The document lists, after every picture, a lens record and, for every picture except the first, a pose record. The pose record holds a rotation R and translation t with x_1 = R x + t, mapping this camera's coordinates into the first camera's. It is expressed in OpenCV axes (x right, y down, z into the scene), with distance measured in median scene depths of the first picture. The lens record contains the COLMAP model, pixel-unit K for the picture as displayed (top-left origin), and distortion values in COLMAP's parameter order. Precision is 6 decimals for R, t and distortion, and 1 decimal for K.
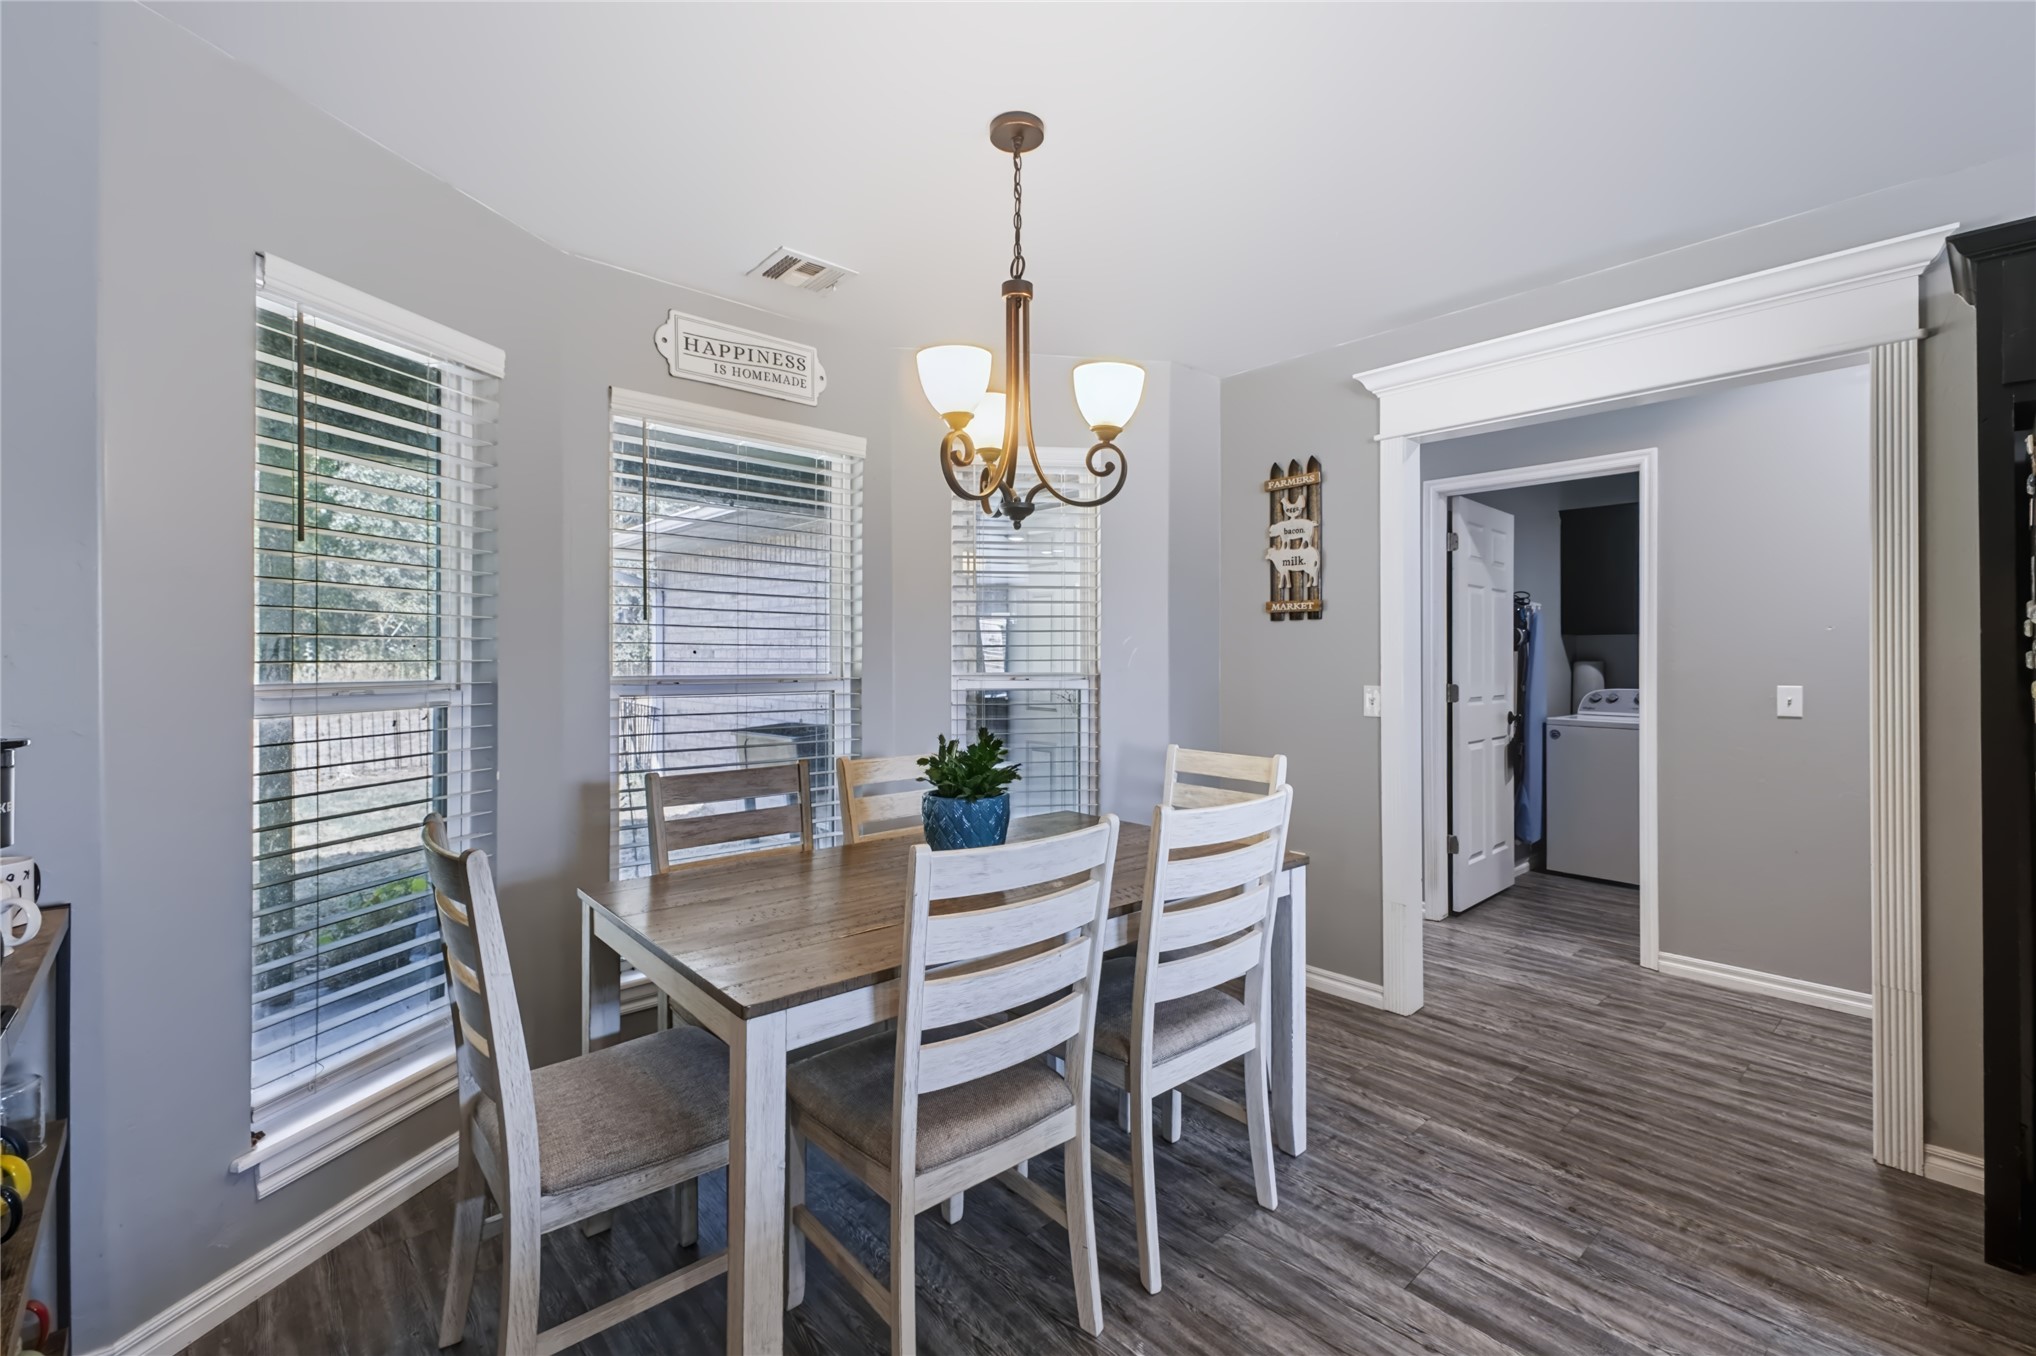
lens RADIAL K [[875.0, 0, 1017.3], [0, 875.0, 655.6], [0, 0, 1]] dist [-0.004395, -0.000283]
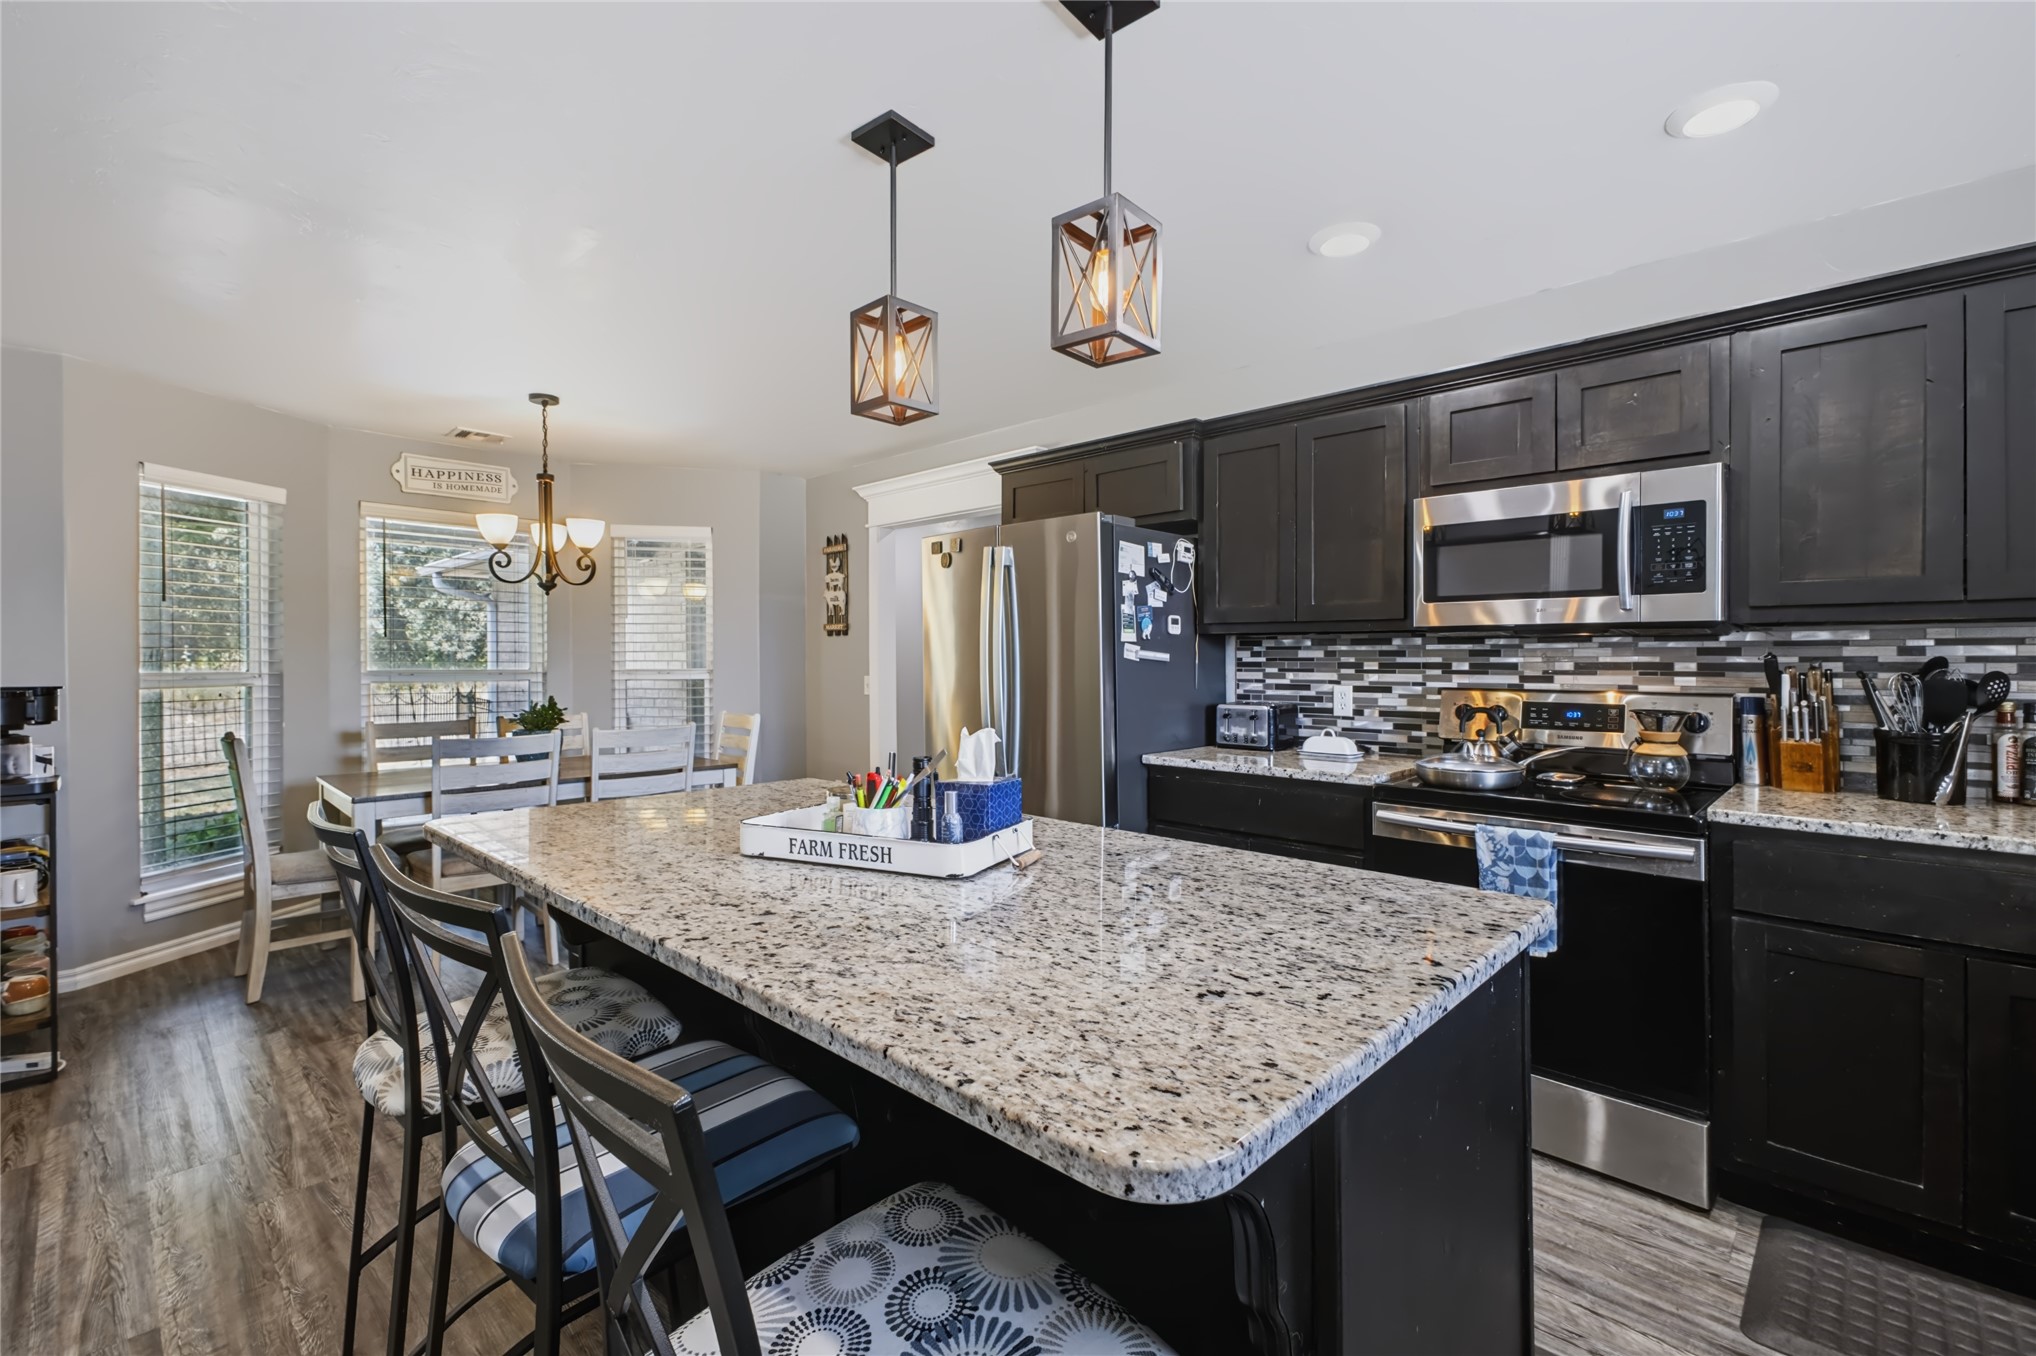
lens RADIAL K [[876.8, 0, 1022.4], [0, 876.8, 665.6], [0, 0, 1]] dist [-0.003951, -0.000949]
pose [[0.996738, -0.002842, 0.080655, 0.563857], [0.002441, 0.999984, 0.005077, 0.007208], [-0.080668, -0.004864, 0.996729, -0.666657]]
